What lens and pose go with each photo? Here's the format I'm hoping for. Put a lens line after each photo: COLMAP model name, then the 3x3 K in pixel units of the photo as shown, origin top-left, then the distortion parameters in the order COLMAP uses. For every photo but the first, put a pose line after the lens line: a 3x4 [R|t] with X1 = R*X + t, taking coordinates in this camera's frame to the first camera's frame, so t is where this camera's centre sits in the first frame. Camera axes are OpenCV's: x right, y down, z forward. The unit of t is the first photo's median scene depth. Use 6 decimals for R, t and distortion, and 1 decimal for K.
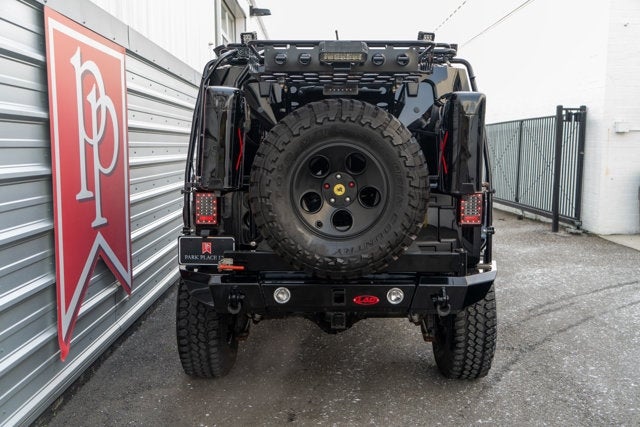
lens RADIAL K [[695.7, 0, 325.5], [0, 695.7, 219.9], [0, 0, 1]] dist [0.030204, 0.000000]
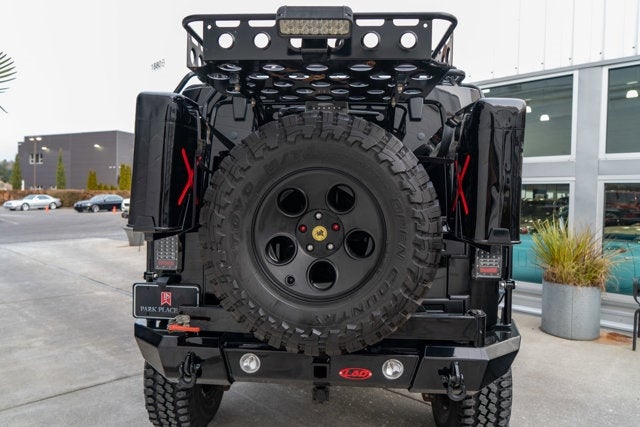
lens RADIAL K [[543.6, 0, 315.2], [0, 543.6, 216.0], [0, 0, 1]] dist [-0.033390, -0.003162]
pose [[0.999011, 0.015910, -0.041520, 0.039539], [-0.018391, 0.998025, -0.060065, -0.027100], [0.040482, 0.060769, 0.997331, 0.418680]]
